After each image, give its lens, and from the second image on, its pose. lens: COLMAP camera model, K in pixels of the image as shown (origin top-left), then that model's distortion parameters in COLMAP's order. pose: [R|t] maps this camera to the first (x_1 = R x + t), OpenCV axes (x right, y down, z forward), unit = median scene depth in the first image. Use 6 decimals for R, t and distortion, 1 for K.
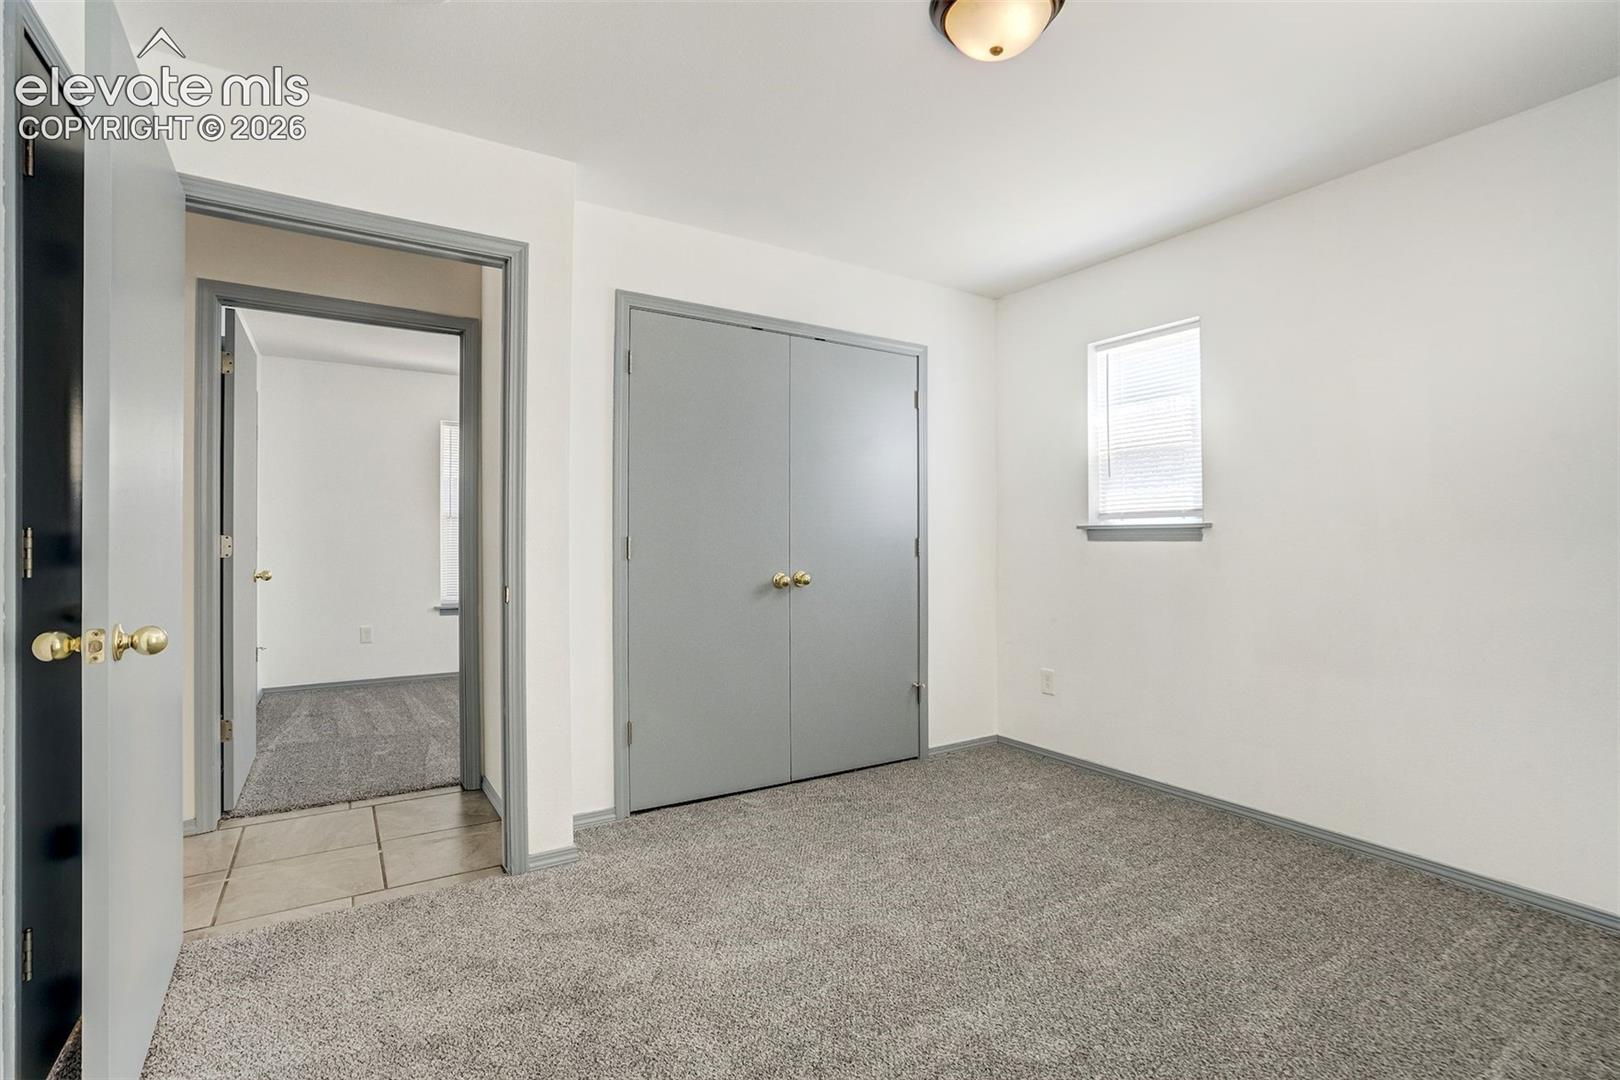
lens RADIAL K [[775.2, 0, 792.3], [0, 775.2, 545.3], [0, 0, 1]] dist [-0.029098, 0.000065]
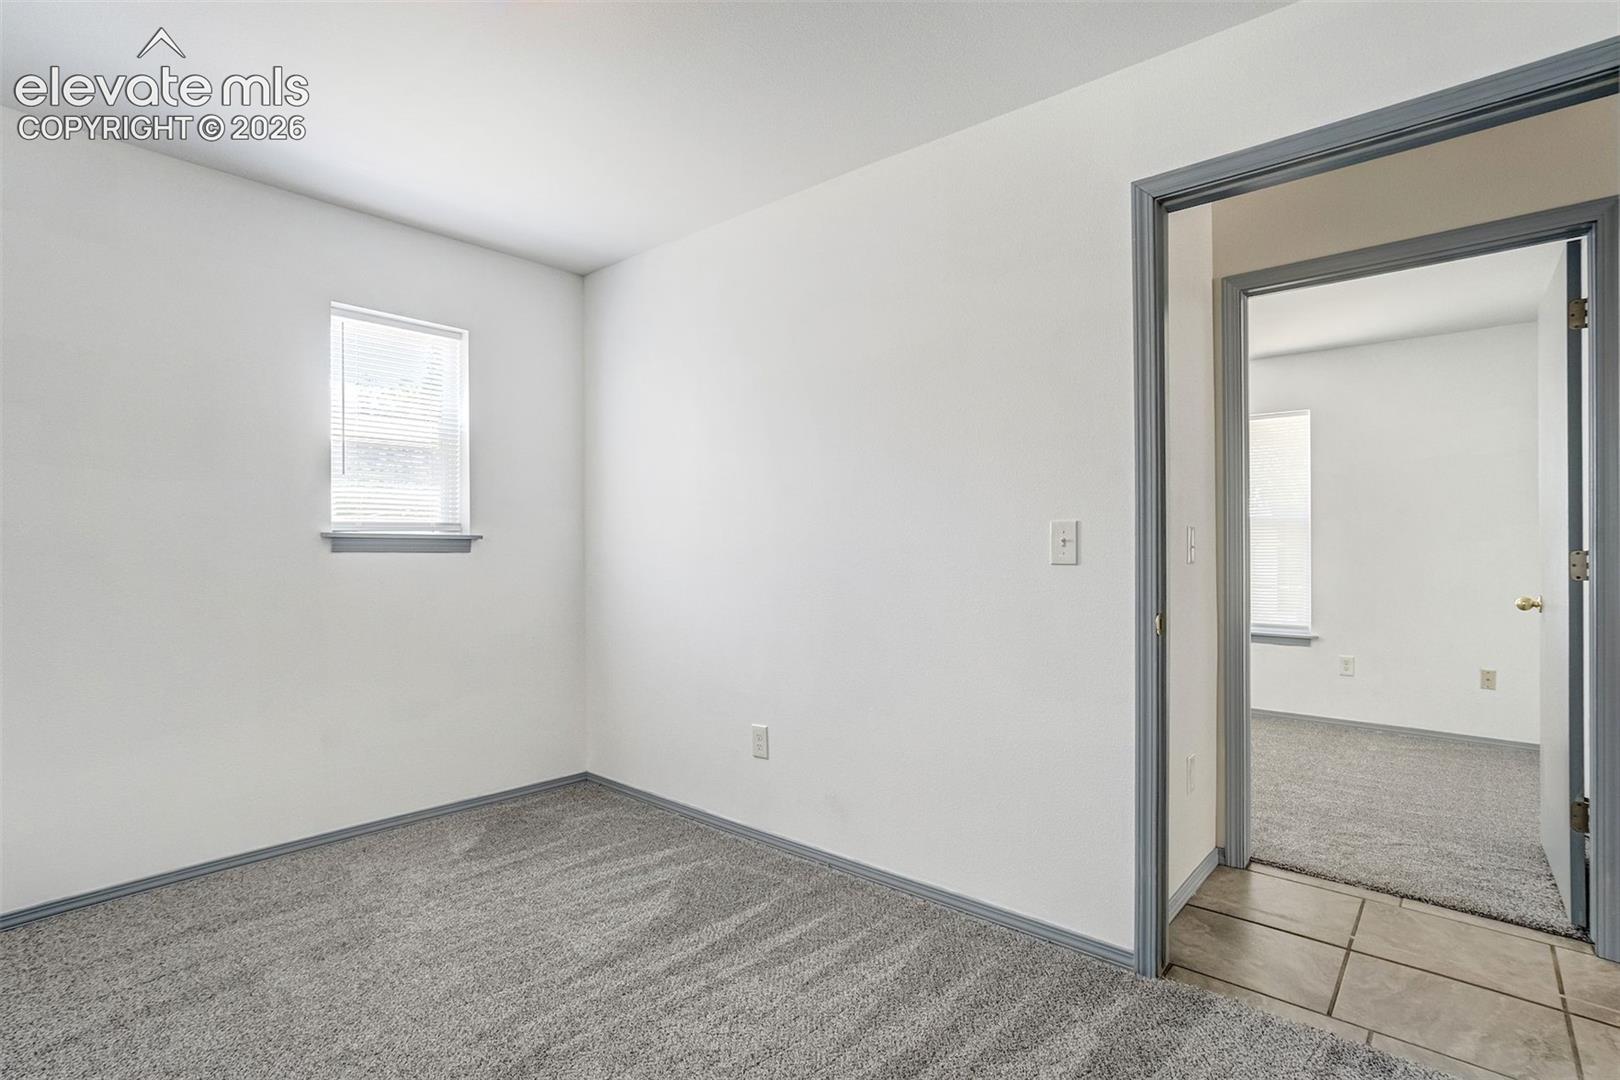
lens RADIAL K [[775.2, 0, 792.3], [0, 775.2, 545.3], [0, 0, 1]] dist [-0.029098, 0.000065]
pose [[-0.302047, 0.003688, 0.953286, -0.570569], [0.007062, 0.999974, -0.001631, -0.010432], [-0.953267, 0.006240, -0.302065, 0.915201]]
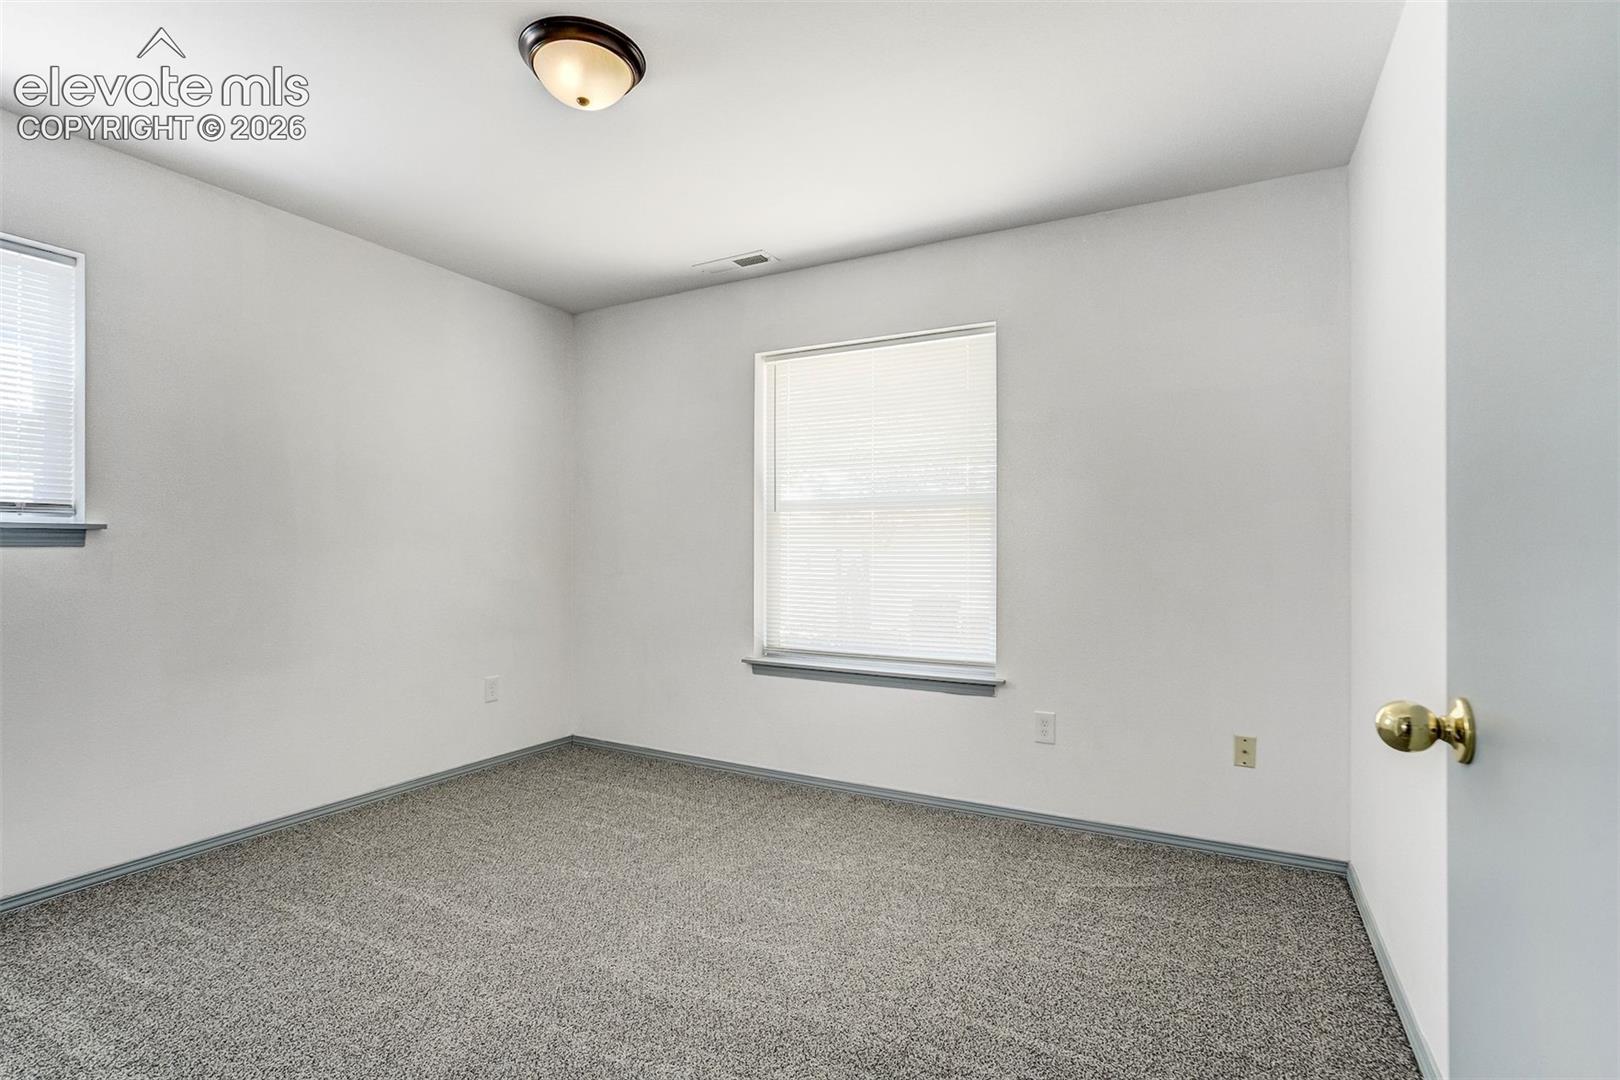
lens RADIAL K [[753.3, 0, 805.3], [0, 753.3, 547.1], [0, 0, 1]] dist [-0.027476, 0.017617]
pose [[-0.510177, -0.004536, 0.860057, -0.423778], [0.003114, 0.999970, 0.007121, -0.006324], [-0.860064, 0.006312, -0.510148, 0.669870]]
